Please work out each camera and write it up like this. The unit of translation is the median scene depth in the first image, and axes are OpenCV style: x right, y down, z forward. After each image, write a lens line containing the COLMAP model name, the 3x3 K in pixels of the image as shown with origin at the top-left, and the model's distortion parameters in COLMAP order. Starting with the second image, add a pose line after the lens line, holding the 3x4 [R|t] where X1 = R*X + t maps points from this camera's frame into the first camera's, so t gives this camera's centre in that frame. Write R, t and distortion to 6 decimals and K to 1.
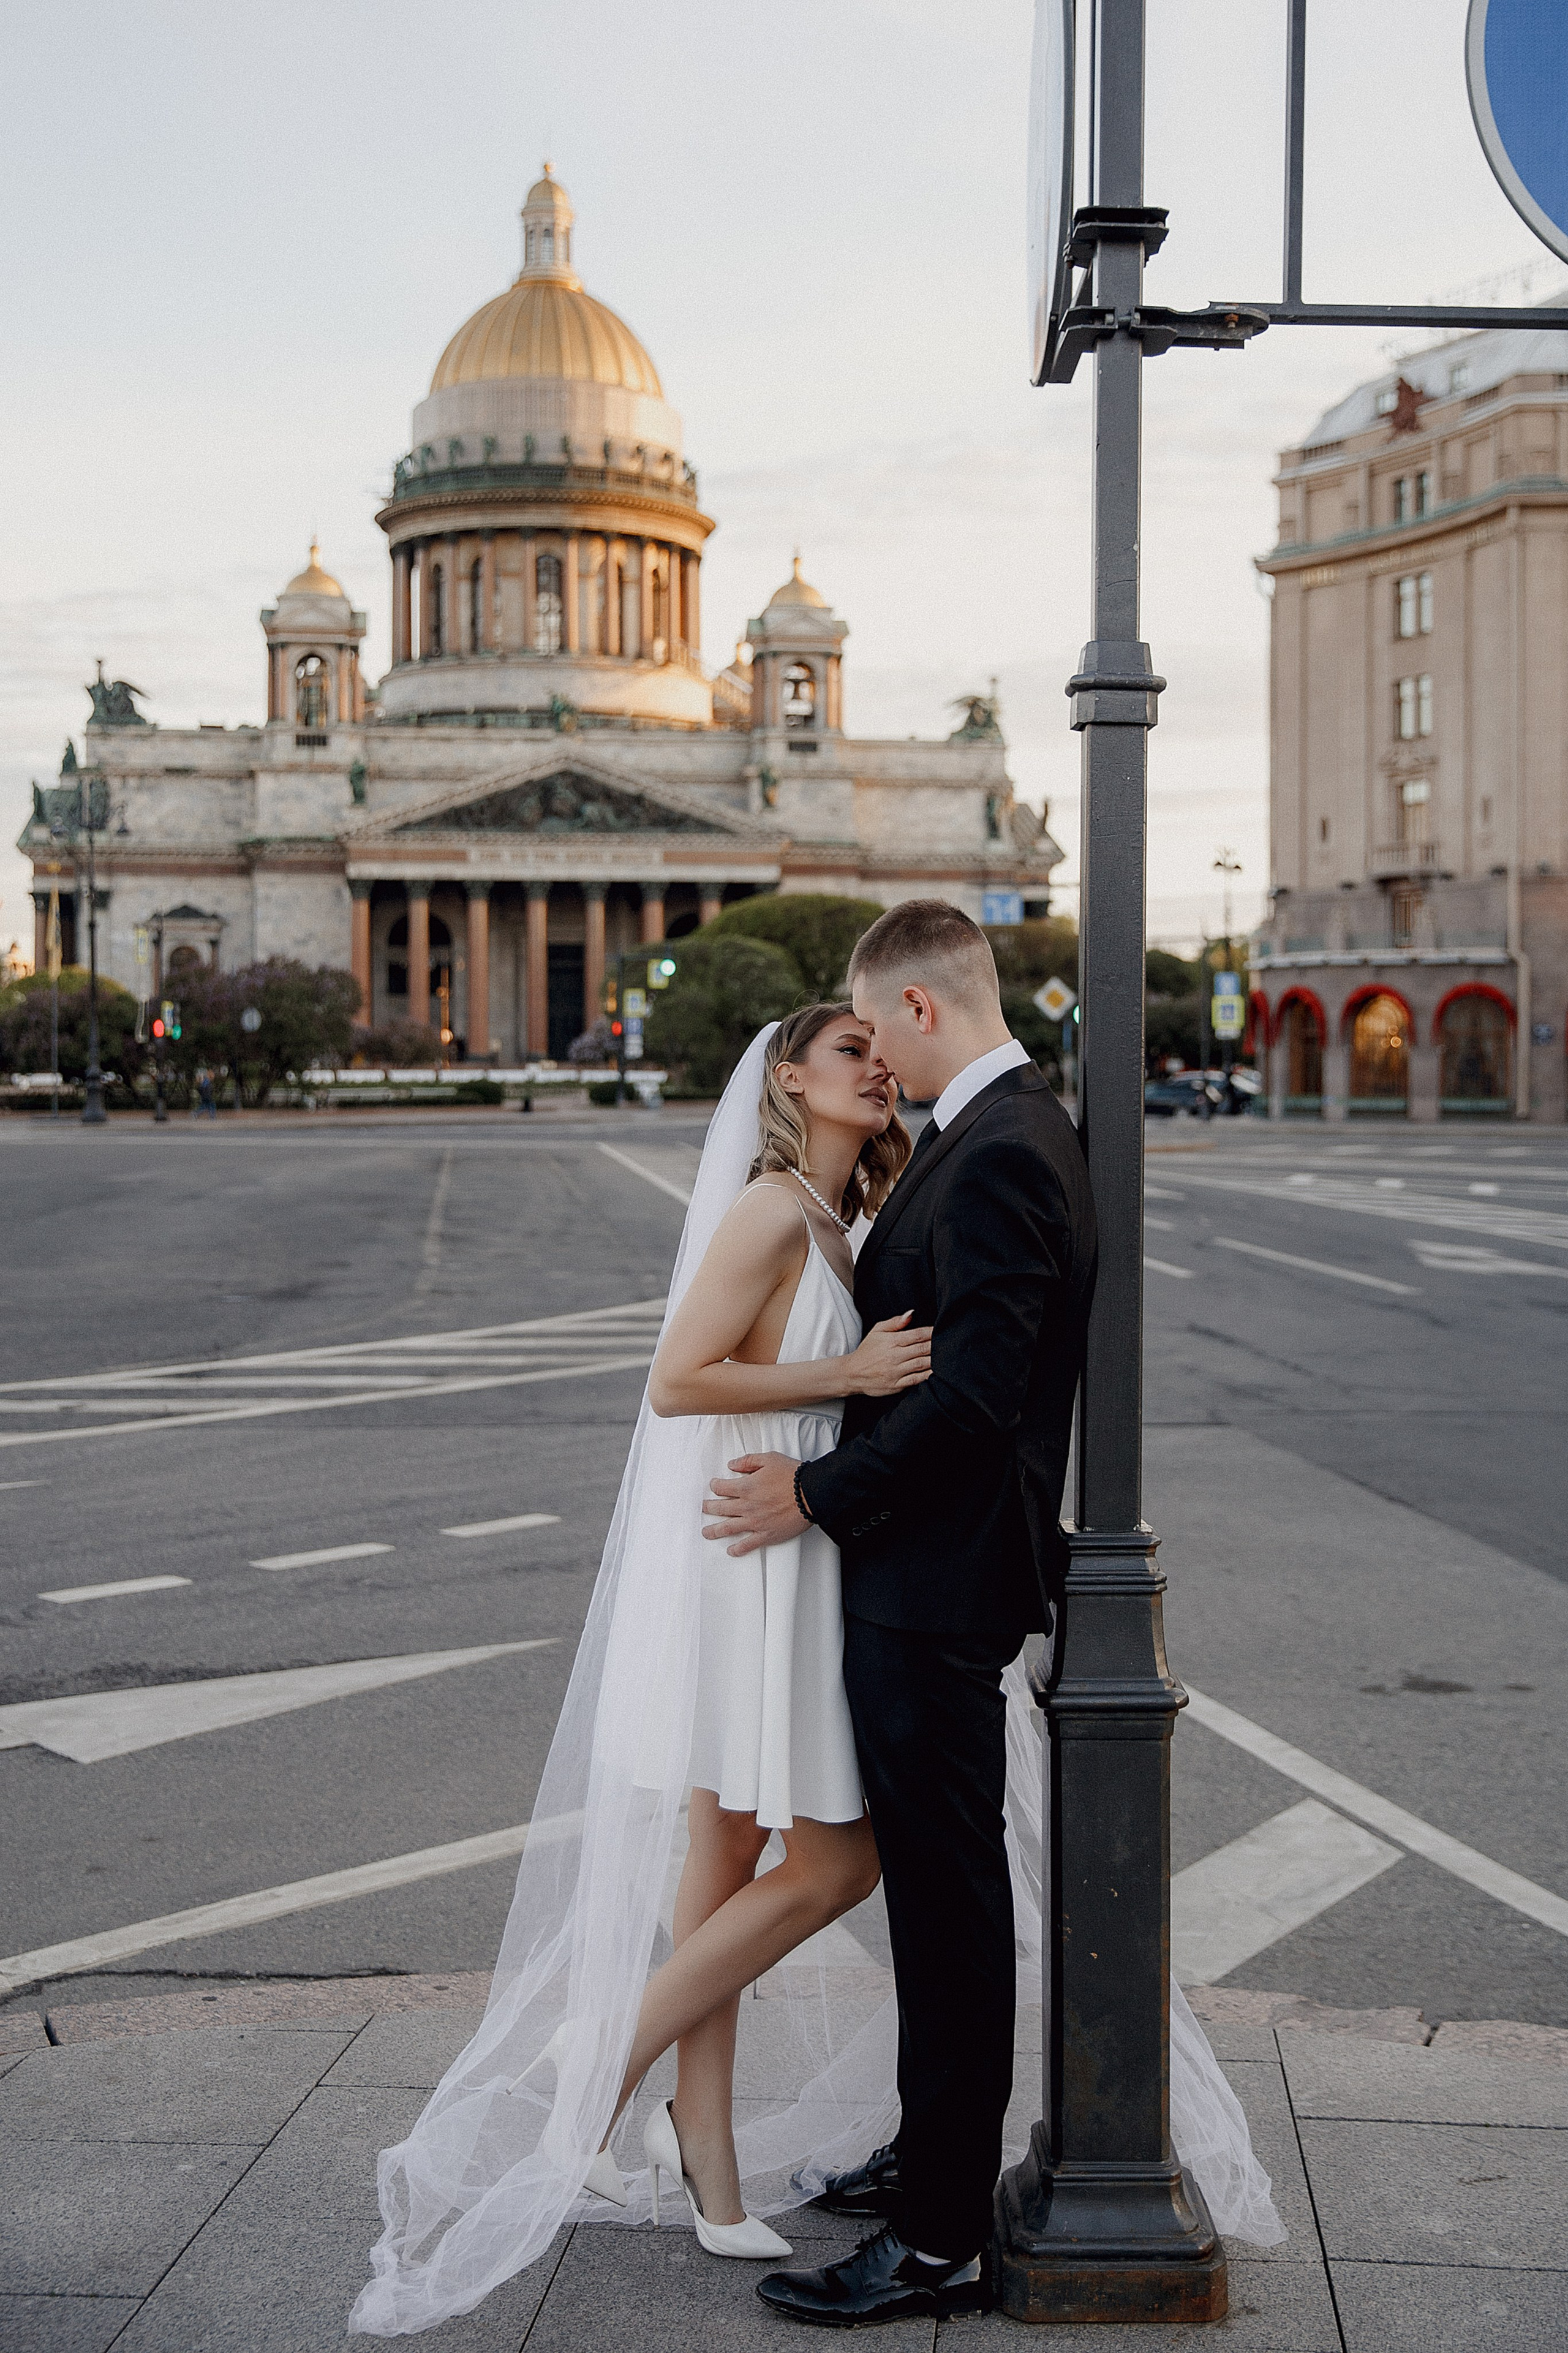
lens RADIAL K [[2716.7, 0, 845.0], [0, 2716.7, 1088.1], [0, 0, 1]] dist [0.008330, 0.042754]
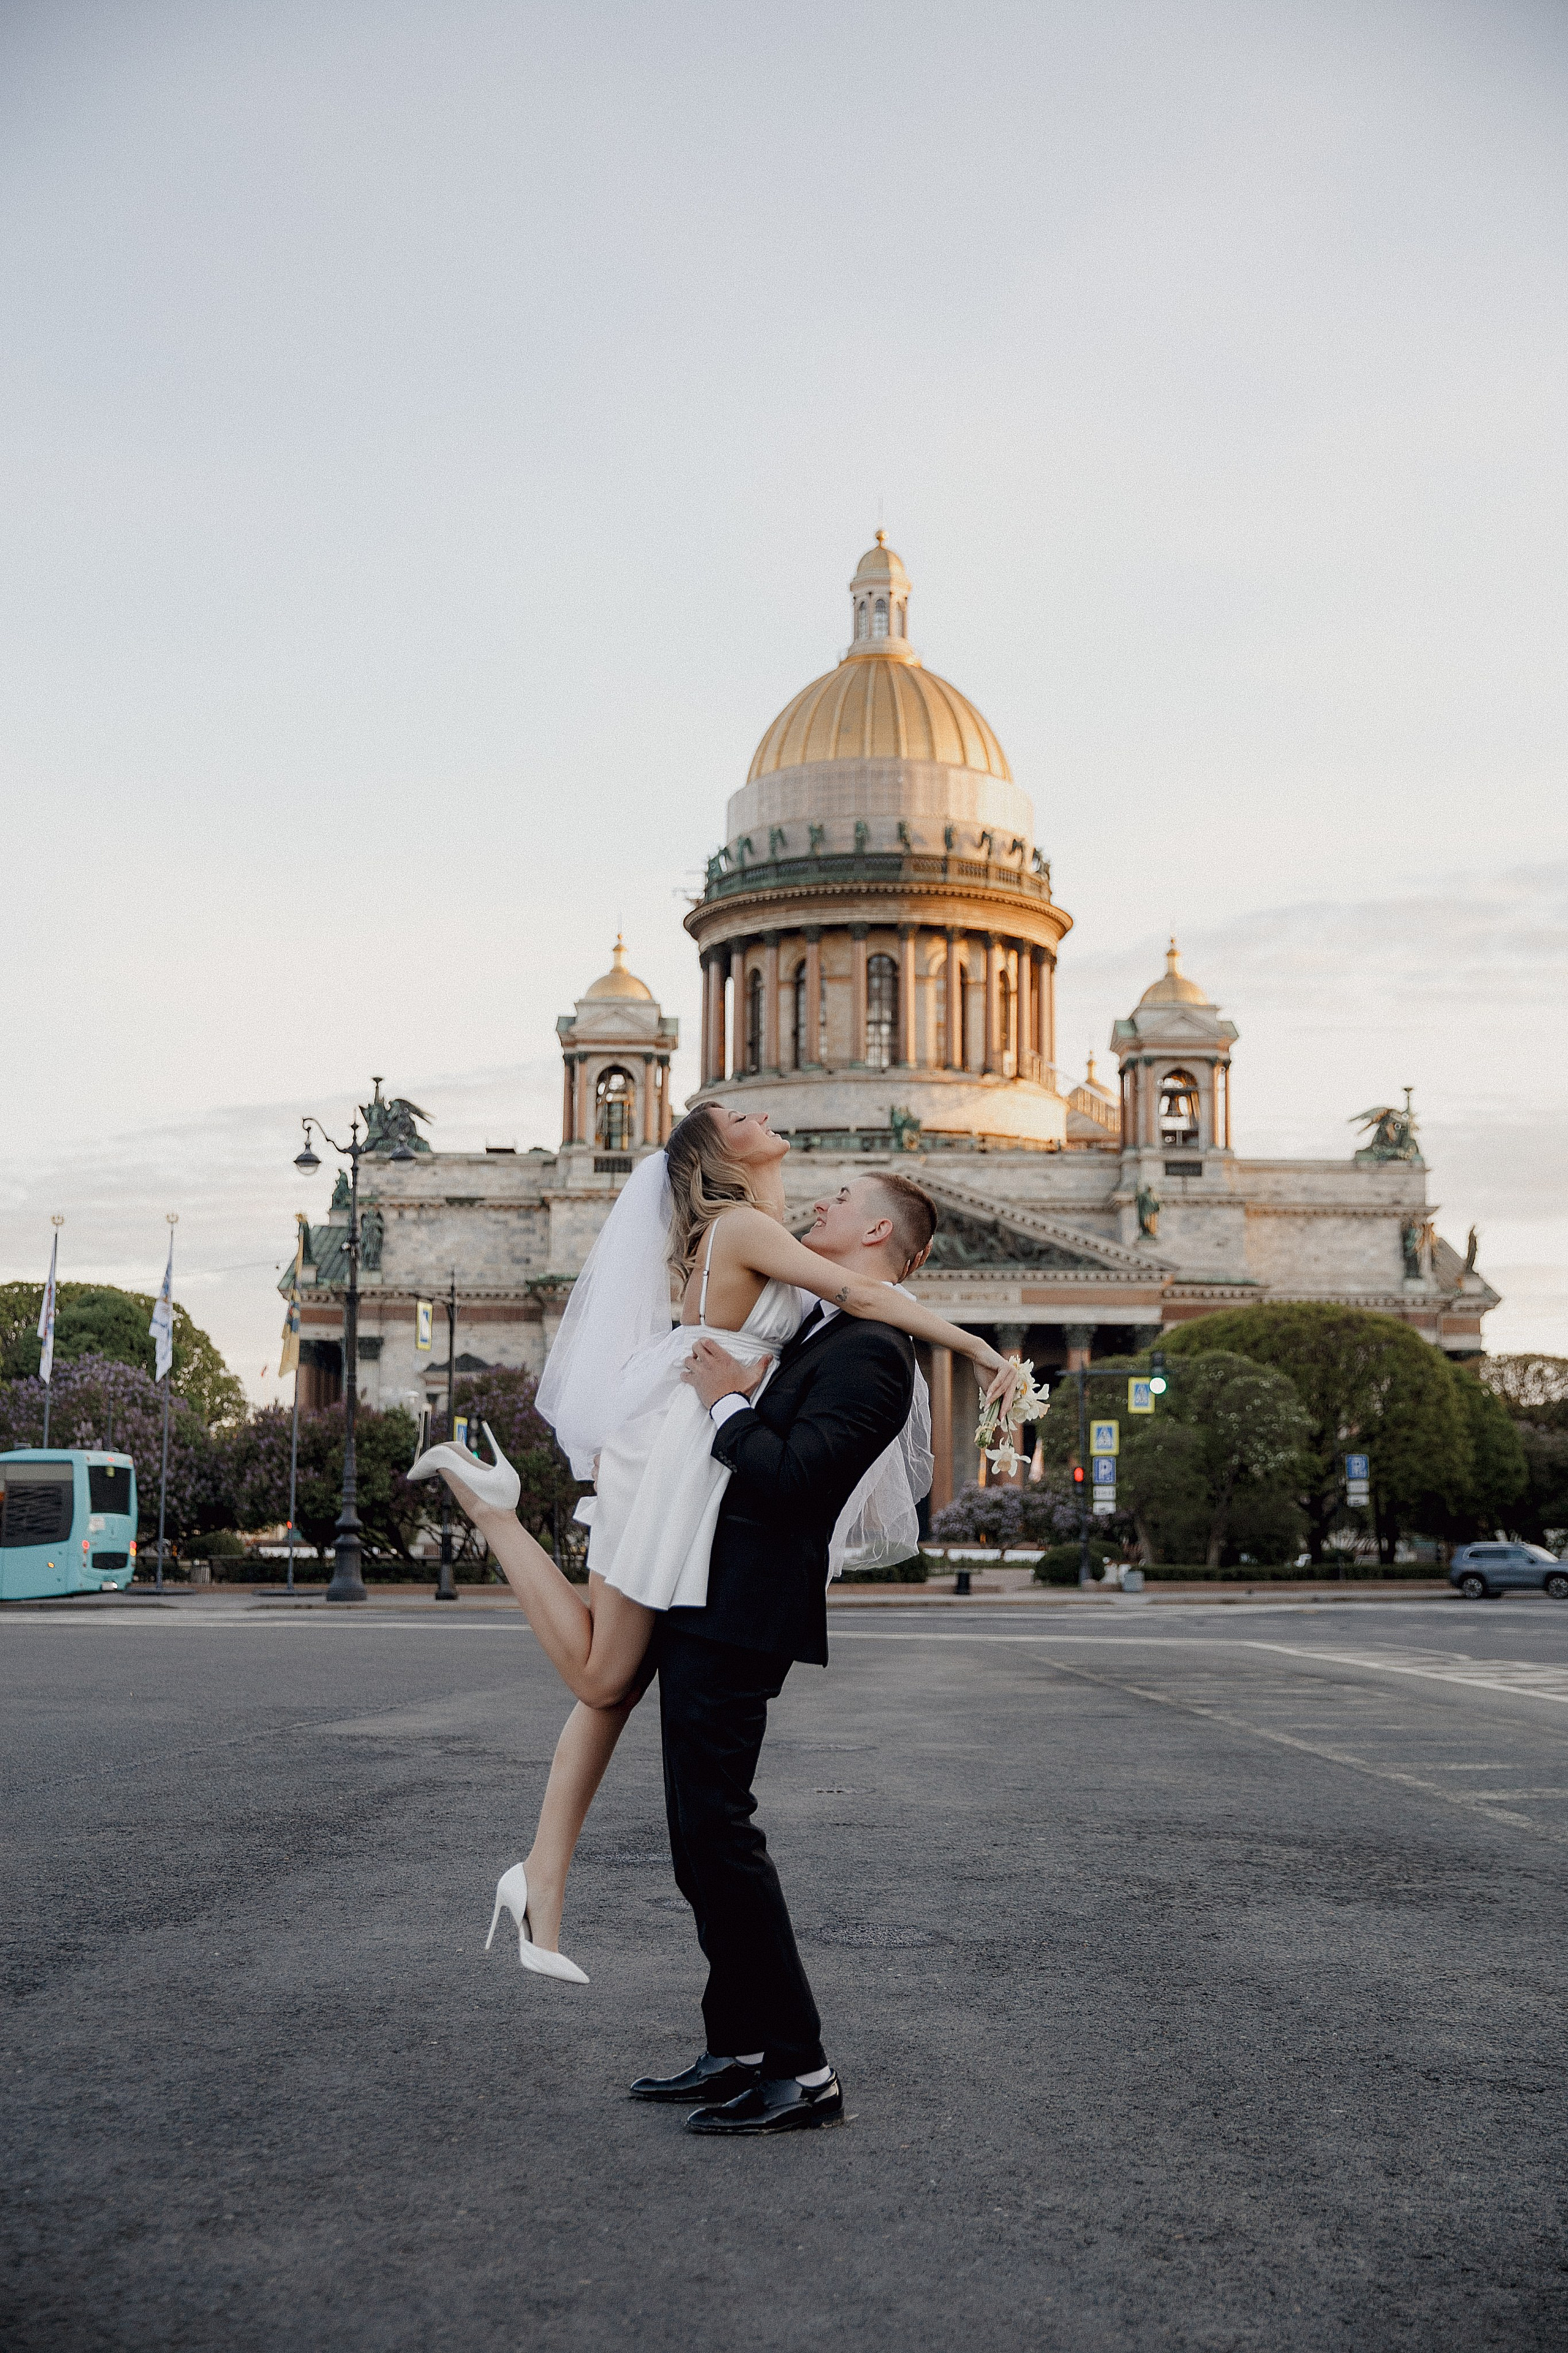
lens RADIAL K [[2846.0, 0, 781.3], [0, 2846.0, 1175.5], [0, 0, 1]] dist [0.012163, 0.479672]
pose [[0.992302, -0.008672, -0.123537, -0.030538], [-0.008863, 0.990014, -0.140687, 0.002593], [0.123523, 0.140699, 0.982317, 0.114476]]
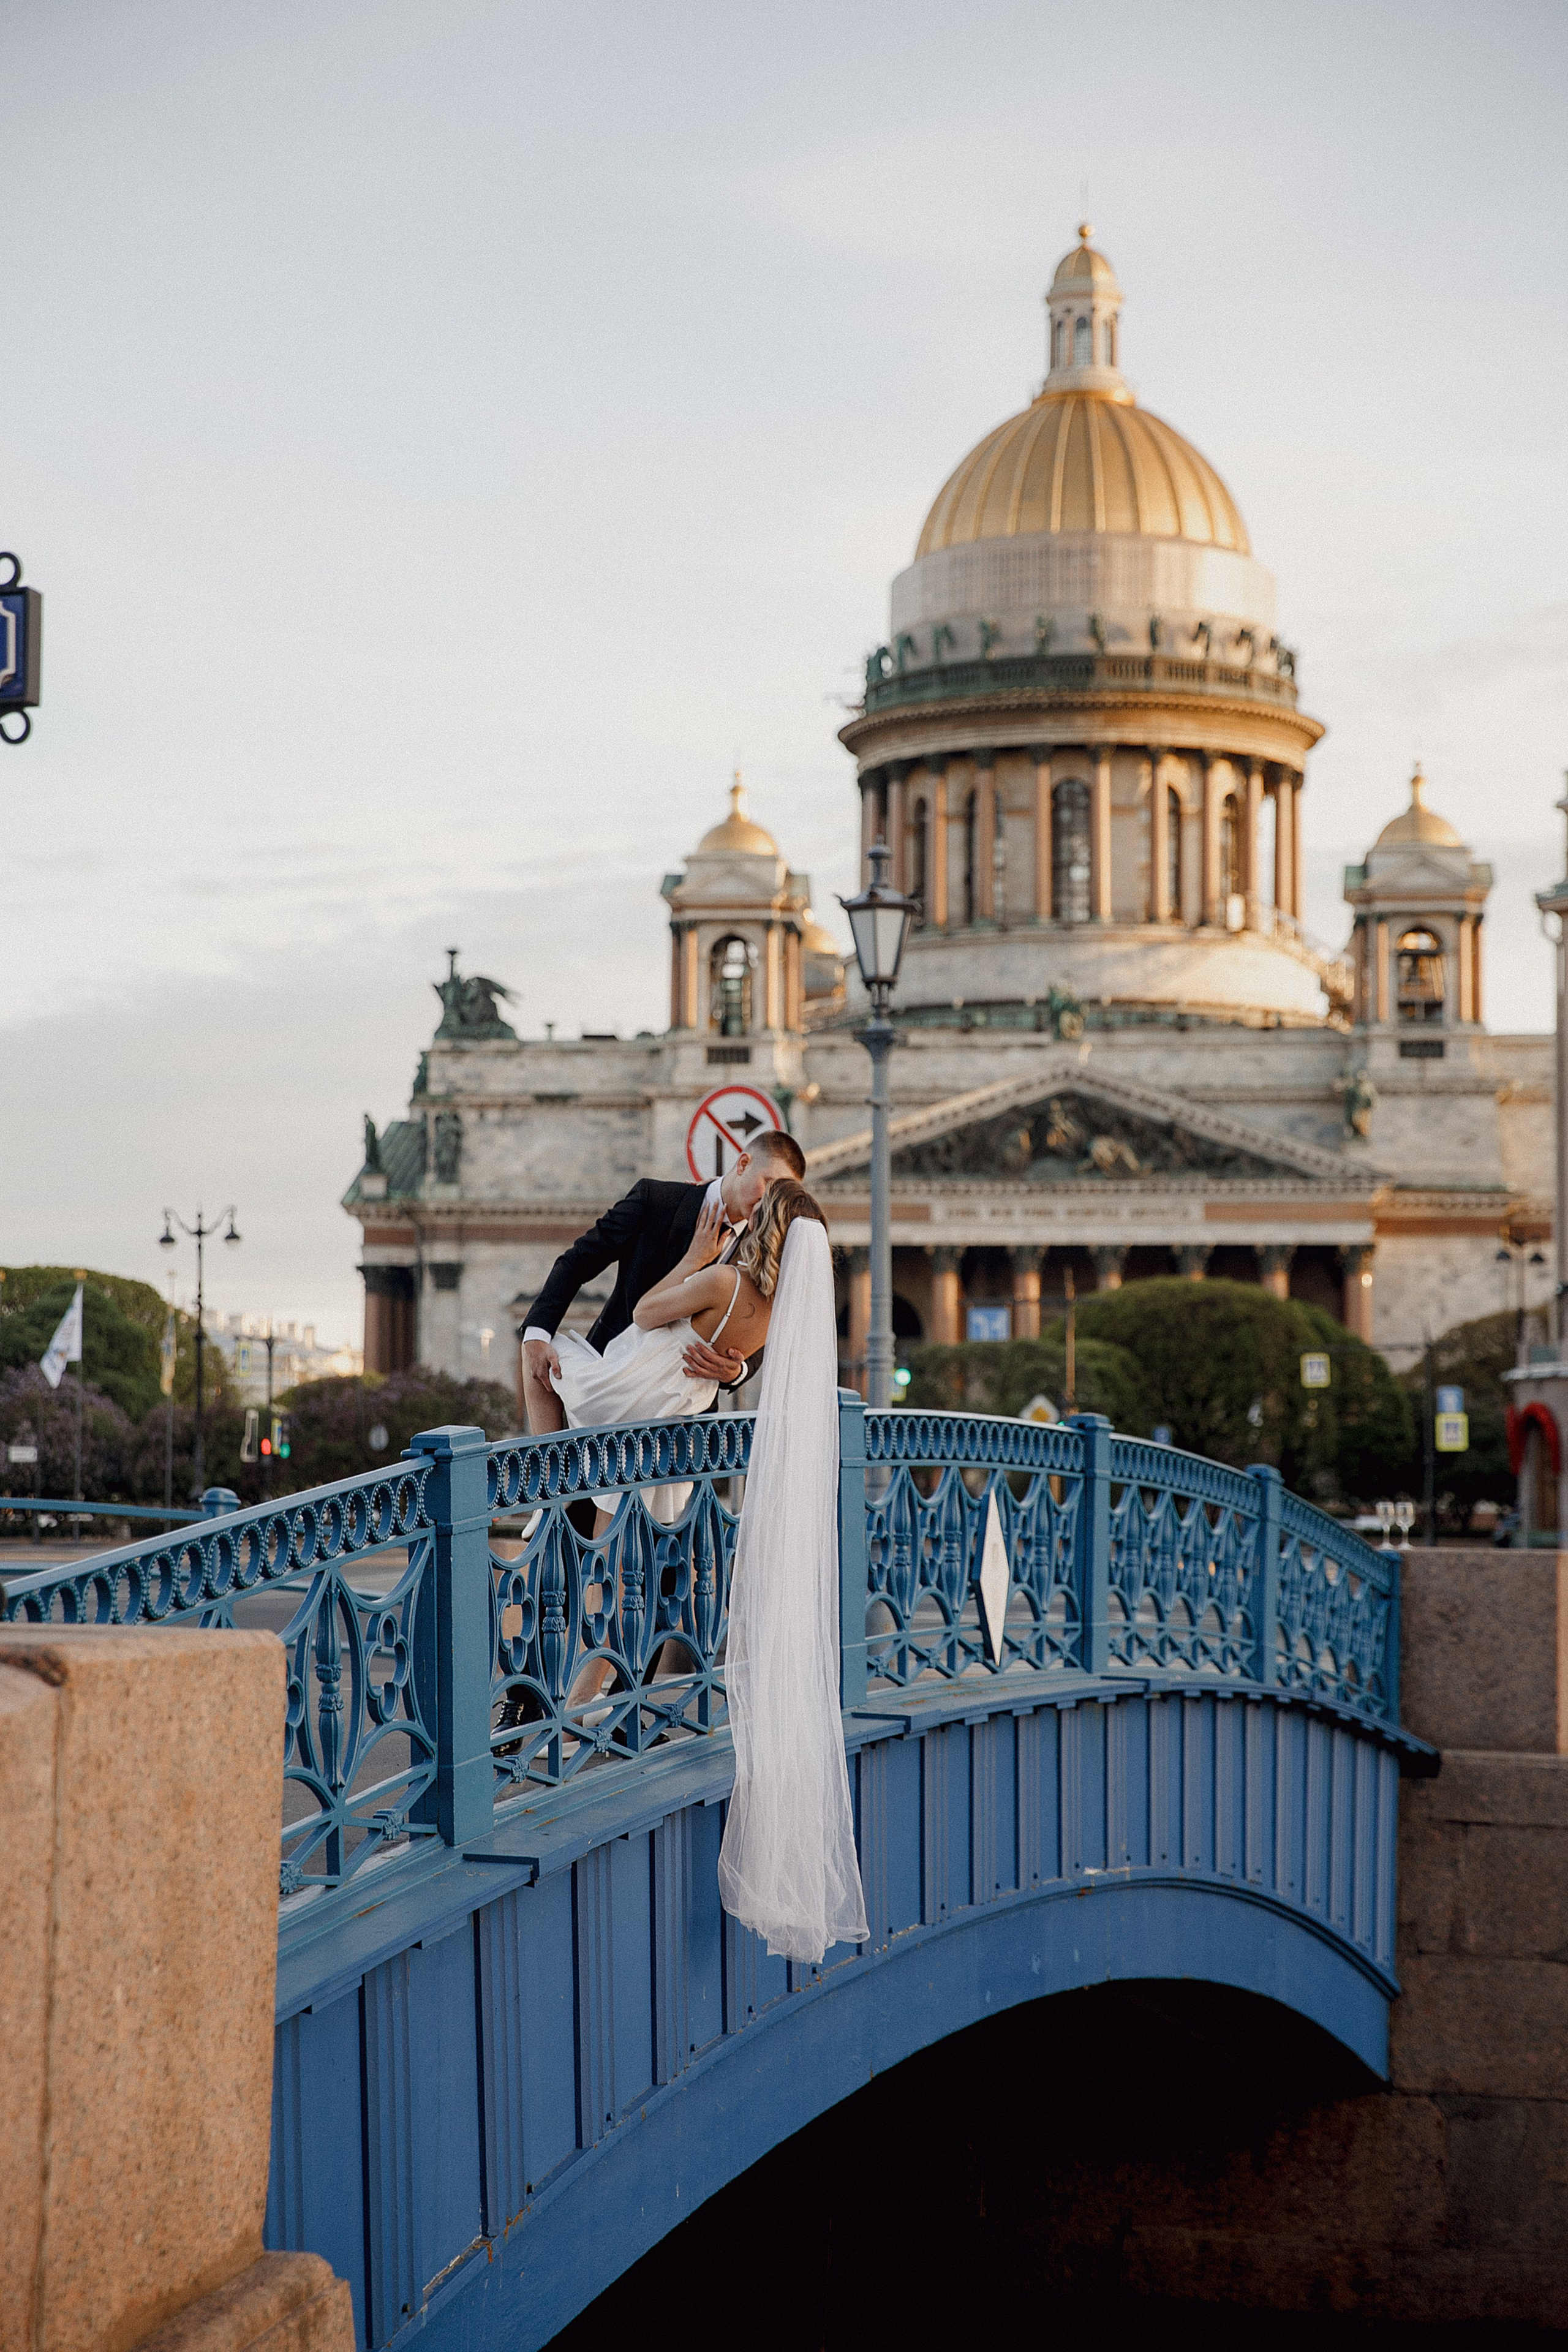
lens RADIAL K [[4589.0, 0, 784.5], [0, 4589.0, 1180.4], [0, 0, 1]] dist [0.221630, -0.341083]
pose [[0.972090, -0.011405, -0.234330, 0.102297], [-0.008023, 0.996618, -0.081786, 0.005104], [0.234470, 0.081383, 0.968711, -0.173770]]
